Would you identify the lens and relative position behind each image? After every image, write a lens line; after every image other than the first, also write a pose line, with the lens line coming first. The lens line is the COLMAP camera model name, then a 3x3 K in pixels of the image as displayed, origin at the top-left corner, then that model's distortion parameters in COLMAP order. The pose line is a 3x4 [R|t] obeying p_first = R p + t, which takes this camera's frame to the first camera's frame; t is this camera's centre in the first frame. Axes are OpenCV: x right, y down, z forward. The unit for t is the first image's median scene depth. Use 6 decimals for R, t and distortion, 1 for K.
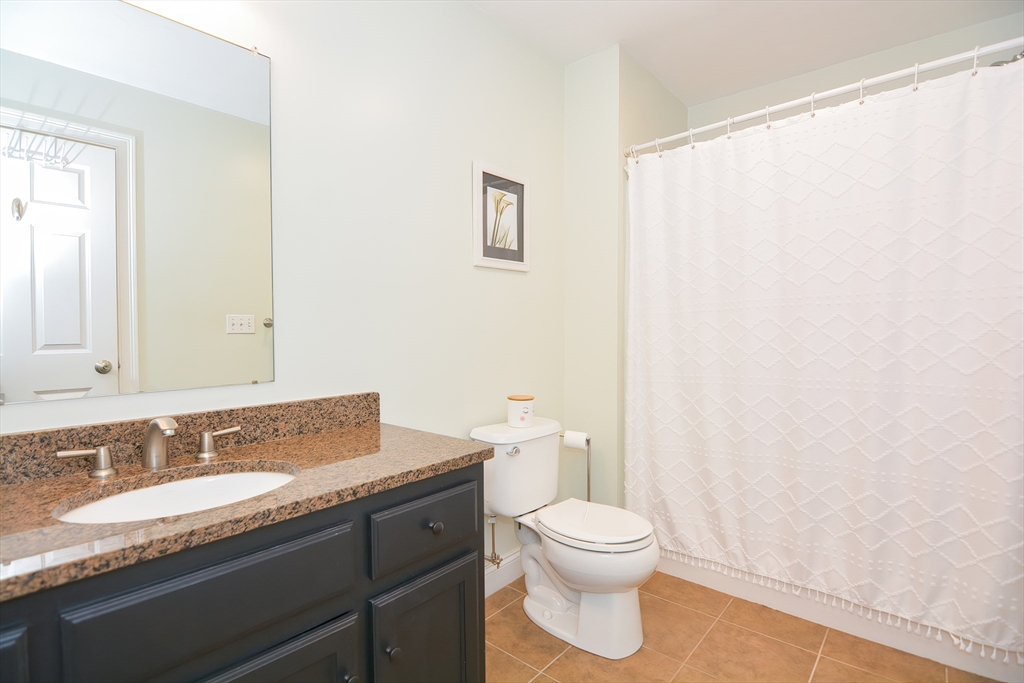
lens RADIAL K [[500.7, 0, 517.6], [0, 500.7, 341.9], [0, 0, 1]] dist [0.019834, -0.014646]
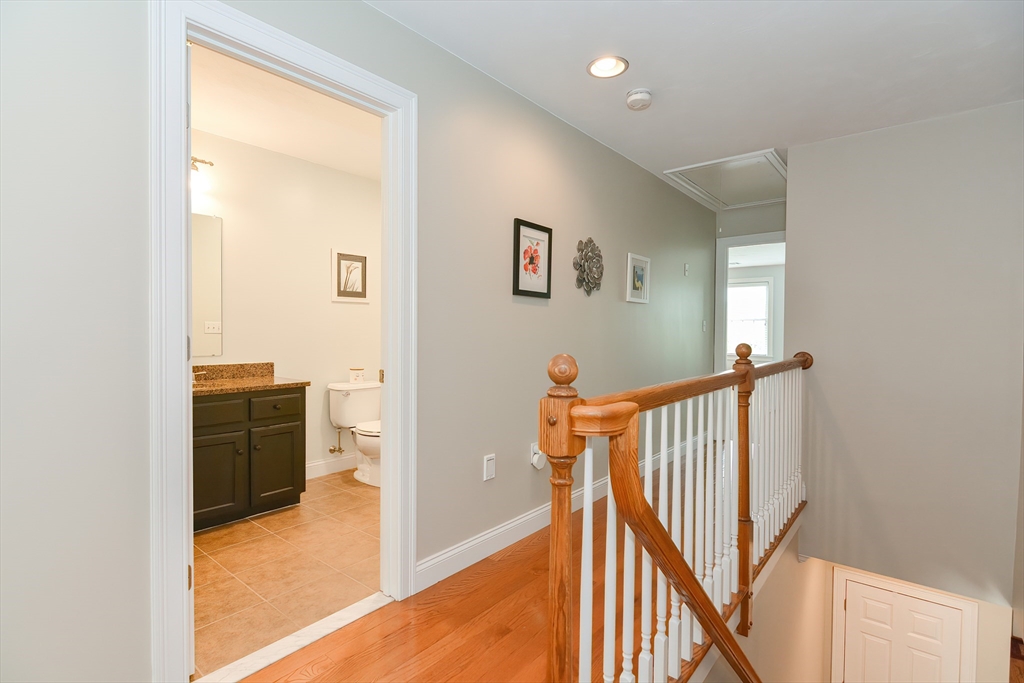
lens RADIAL K [[500.7, 0, 517.6], [0, 500.7, 341.9], [0, 0, 1]] dist [0.019834, -0.014646]
pose [[0.999758, 0.010122, 0.019516, 0.597584], [-0.009967, 0.999918, -0.008029, 0.015518], [-0.019595, 0.007833, 0.999777, -0.968569]]
